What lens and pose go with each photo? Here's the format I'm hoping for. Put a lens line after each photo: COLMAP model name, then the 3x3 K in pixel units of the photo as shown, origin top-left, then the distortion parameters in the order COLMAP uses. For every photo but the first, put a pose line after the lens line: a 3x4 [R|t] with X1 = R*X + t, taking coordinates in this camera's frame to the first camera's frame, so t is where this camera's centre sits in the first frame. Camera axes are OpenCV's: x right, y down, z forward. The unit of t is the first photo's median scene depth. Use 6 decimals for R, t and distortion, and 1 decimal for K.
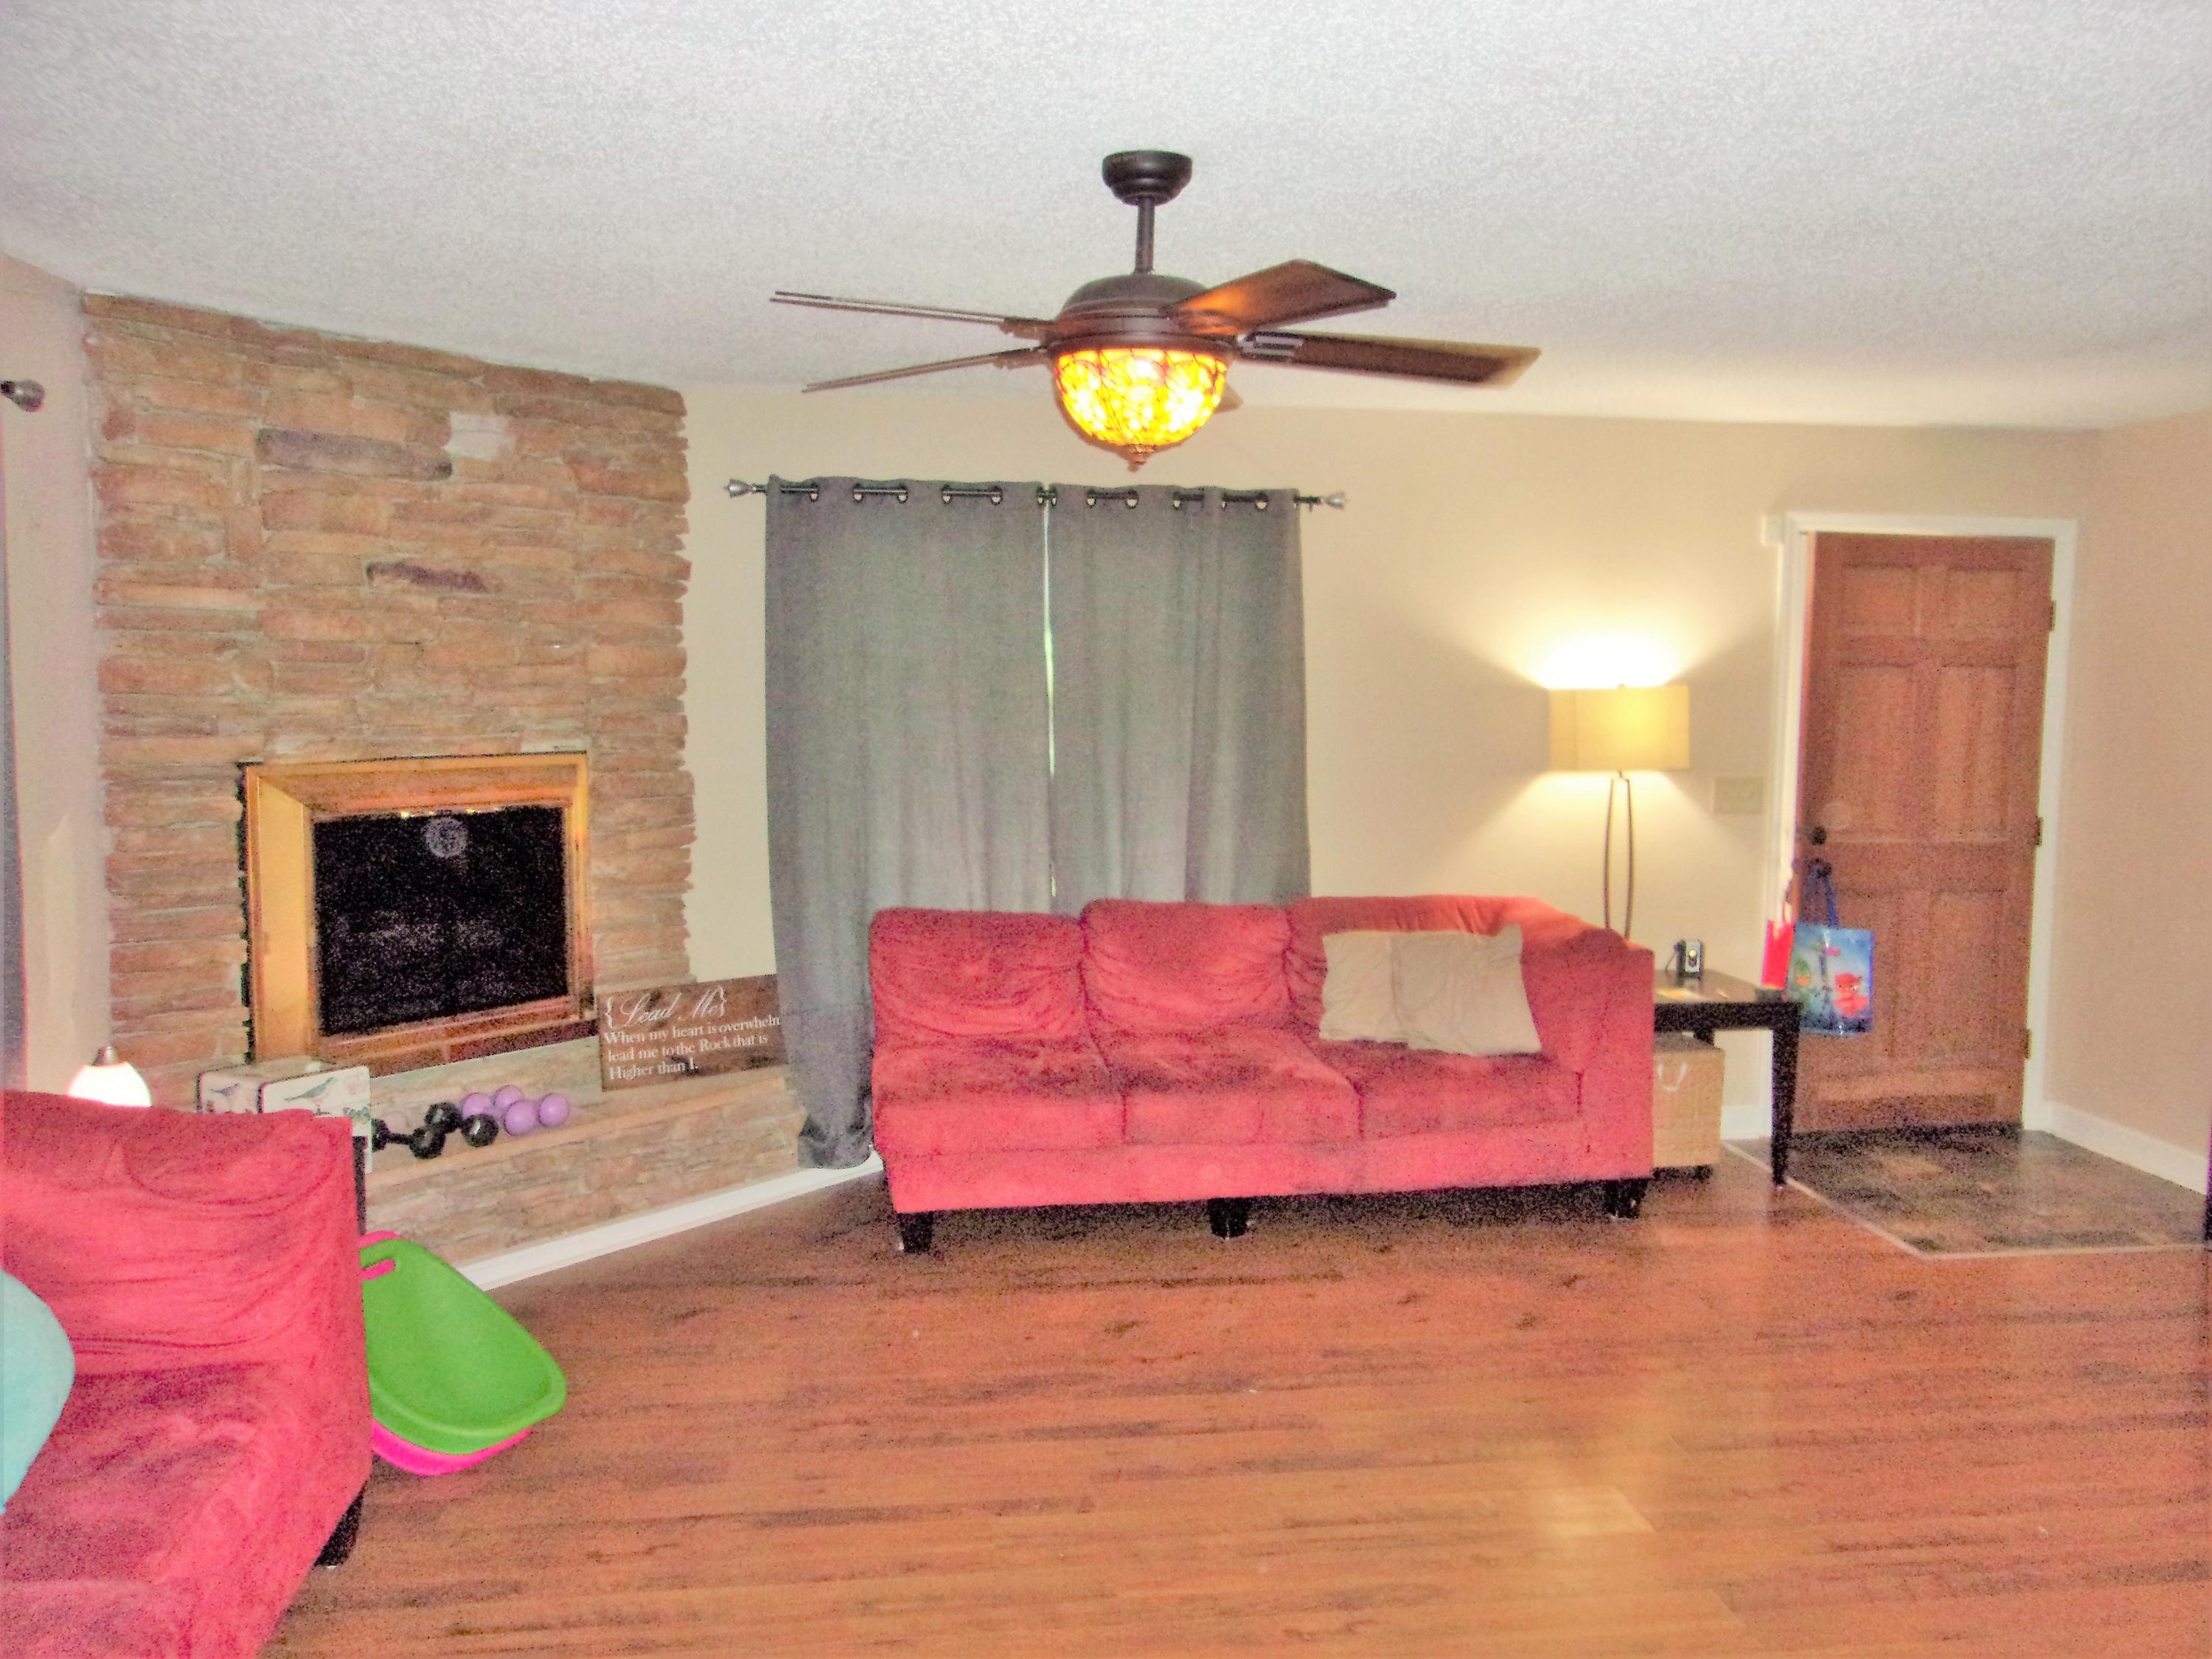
lens RADIAL K [[1739.1, 0, 1117.6], [0, 1739.1, 825.0], [0, 0, 1]] dist [-0.001403, 0.004368]
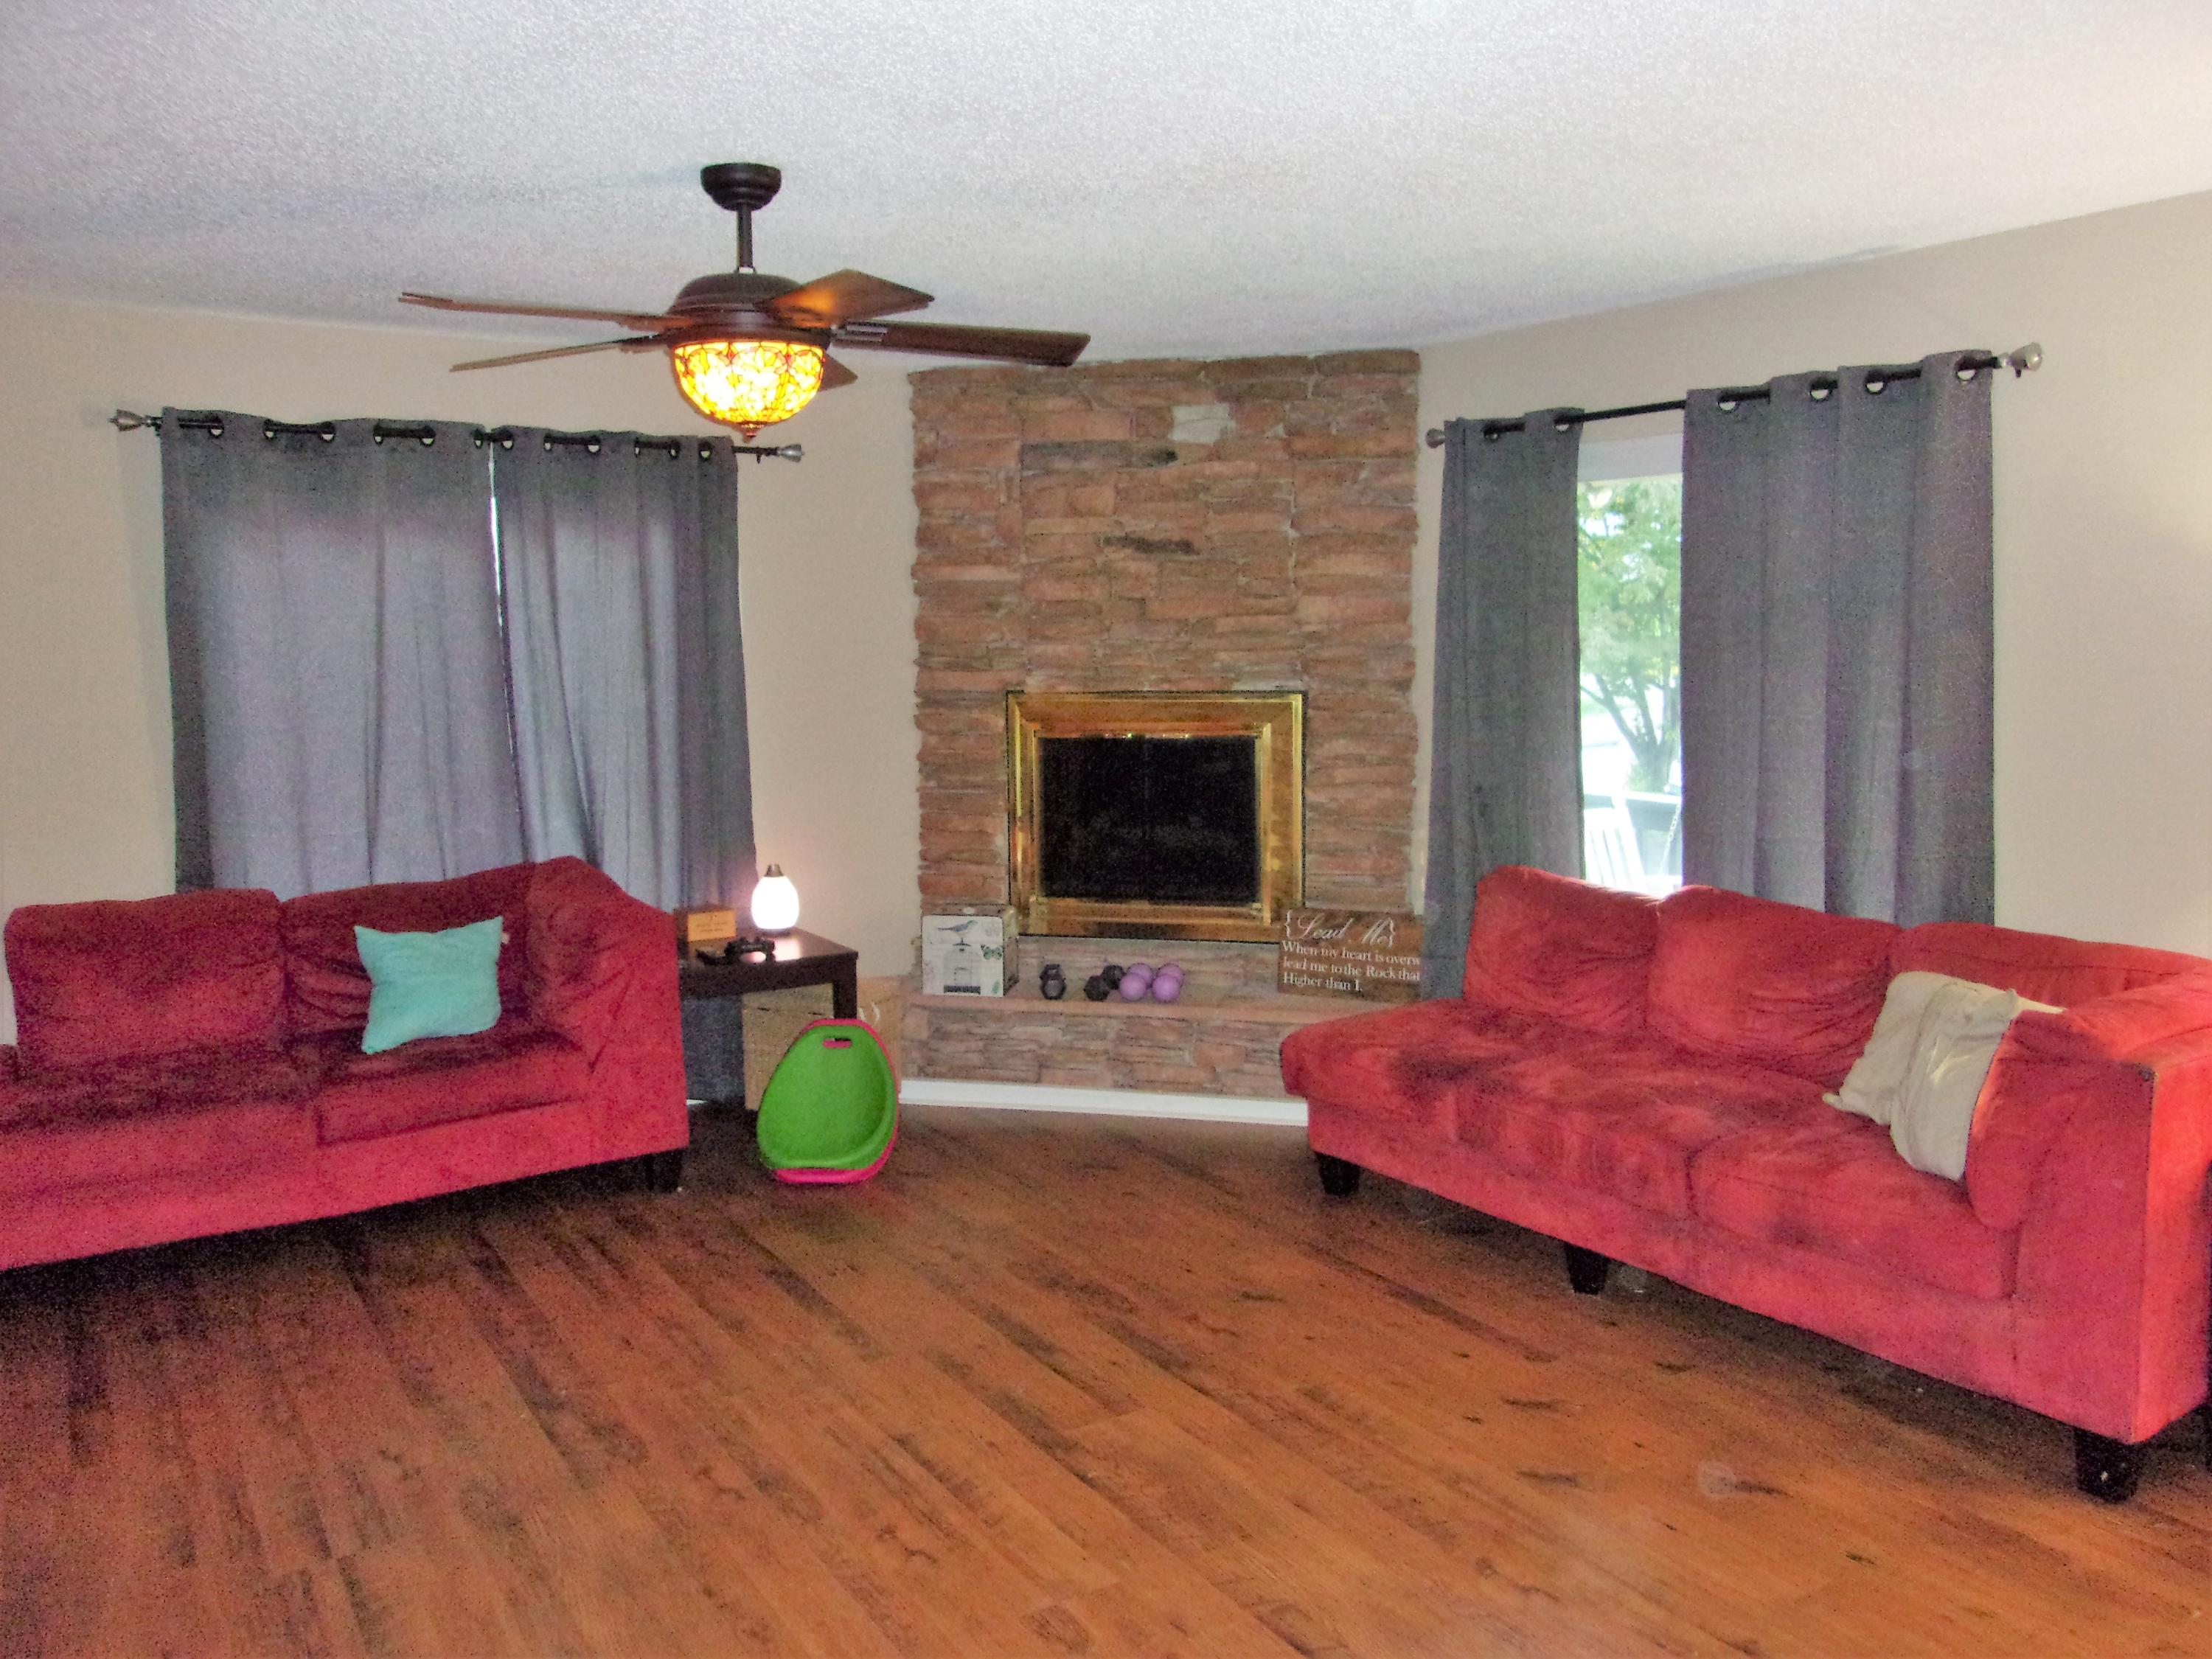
lens RADIAL K [[1739.1, 0, 1118.9], [0, 1739.1, 830.6], [0, 0, 1]] dist [-0.001403, 0.004368]
pose [[0.422063, 0.097142, -0.901347, 0.735710], [-0.066135, 0.994893, 0.076256, -0.033867], [0.904151, 0.027426, 0.426332, 0.460135]]
